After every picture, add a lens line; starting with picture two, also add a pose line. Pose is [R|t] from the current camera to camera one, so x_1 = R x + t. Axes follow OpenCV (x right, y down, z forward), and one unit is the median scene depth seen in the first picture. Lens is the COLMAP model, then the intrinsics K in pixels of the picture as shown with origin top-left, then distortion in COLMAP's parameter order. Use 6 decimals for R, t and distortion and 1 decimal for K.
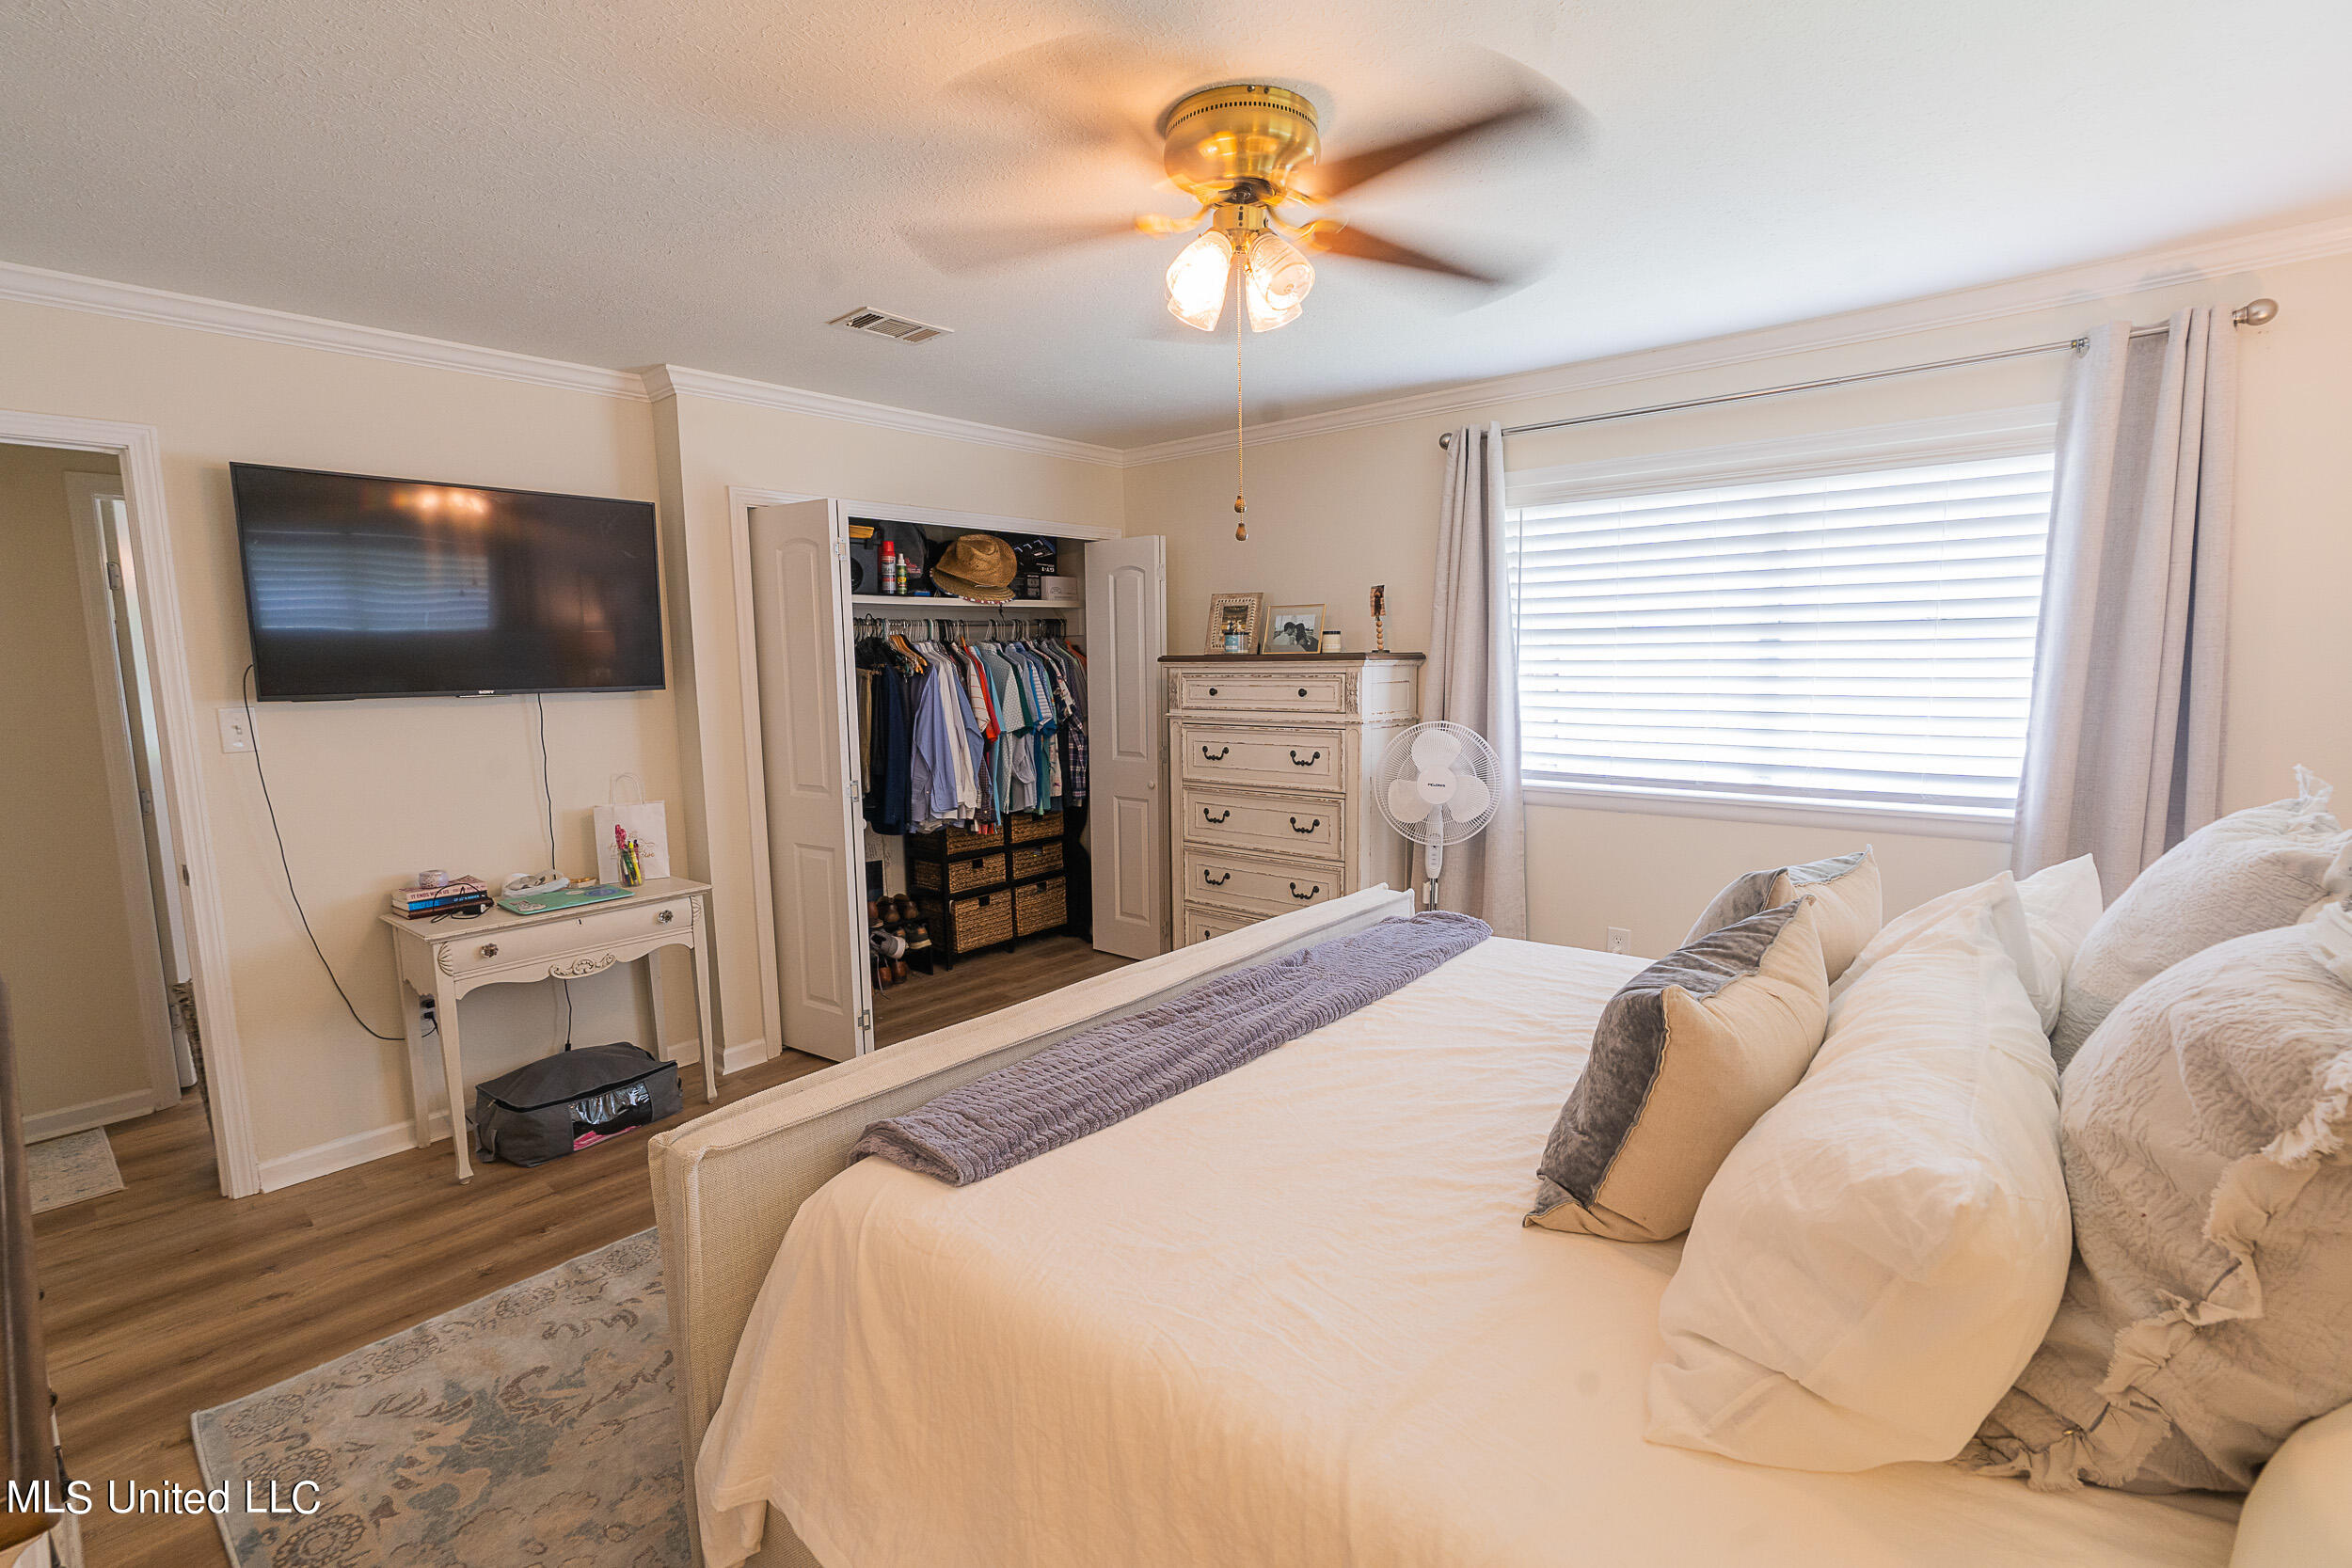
lens RADIAL K [[1066.8, 0, 1171.3], [0, 1066.8, 790.6], [0, 0, 1]] dist [-0.028629, 0.003950]
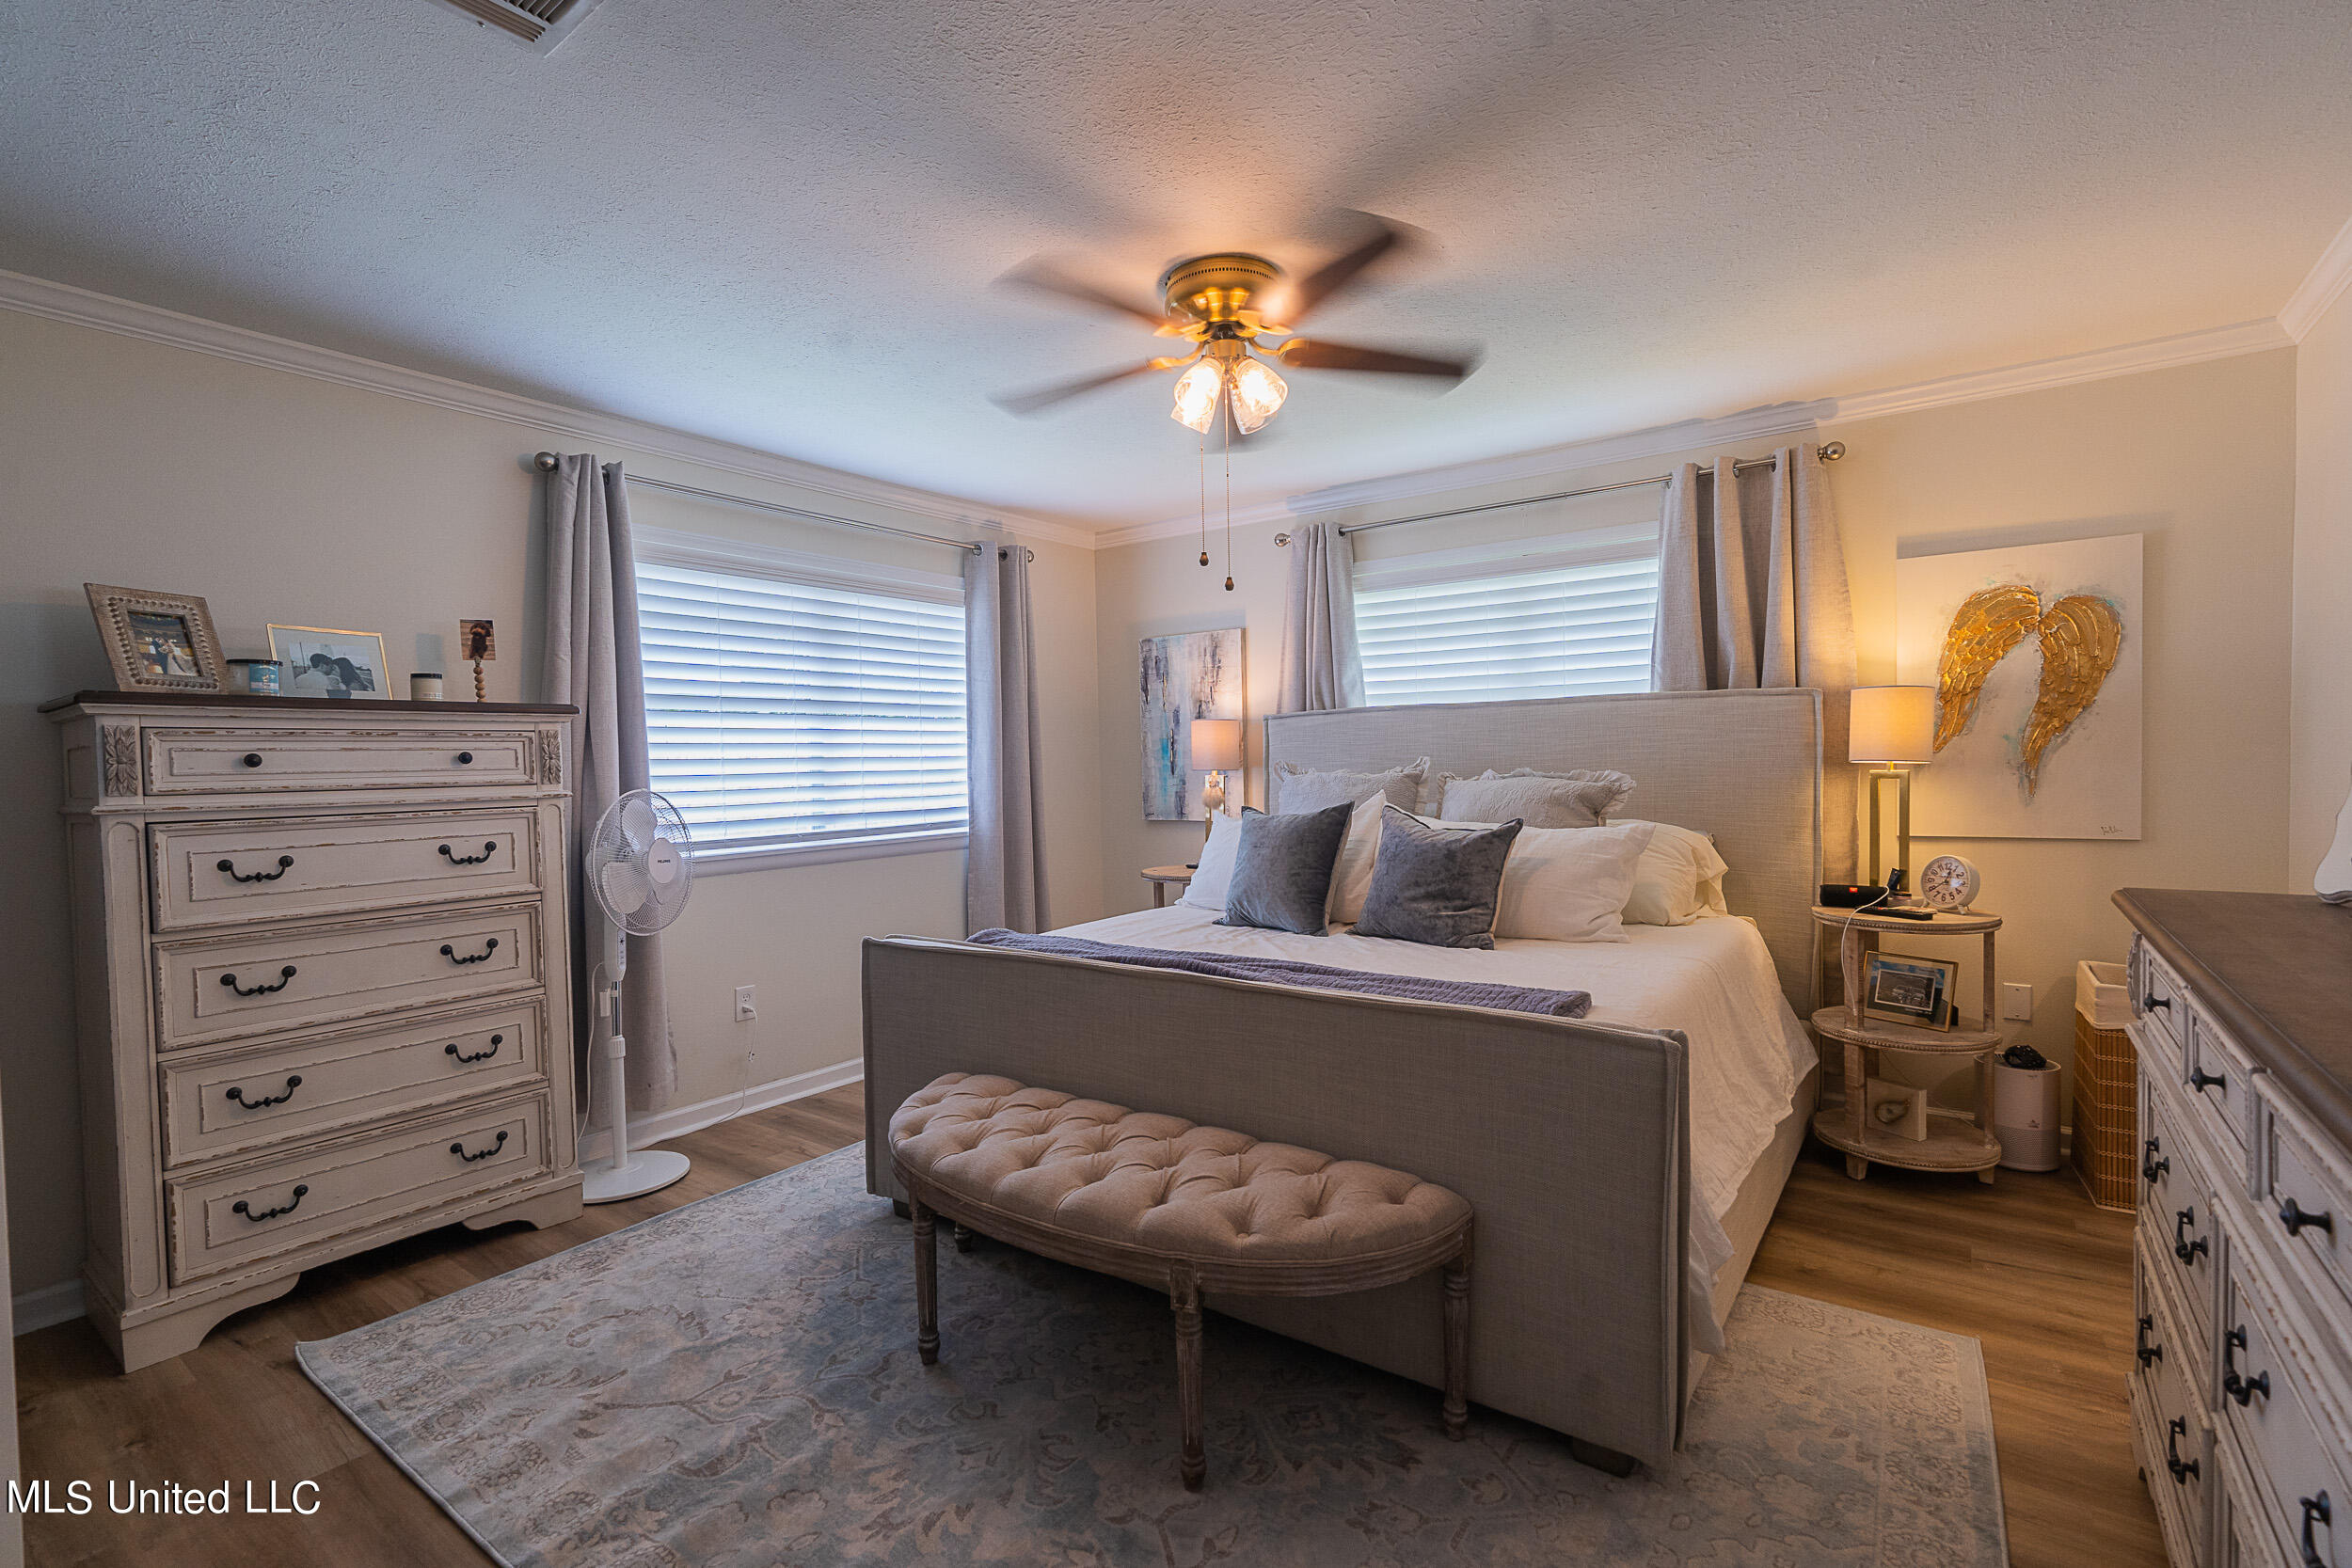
lens RADIAL K [[1066.8, 0, 1172.1], [0, 1066.8, 779.9], [0, 0, 1]] dist [-0.028629, 0.003950]
pose [[-0.108903, -0.002071, 0.994050, -0.597845], [0.137841, 0.990306, 0.017164, -0.026457], [-0.984449, 0.138890, -0.107562, 0.617409]]
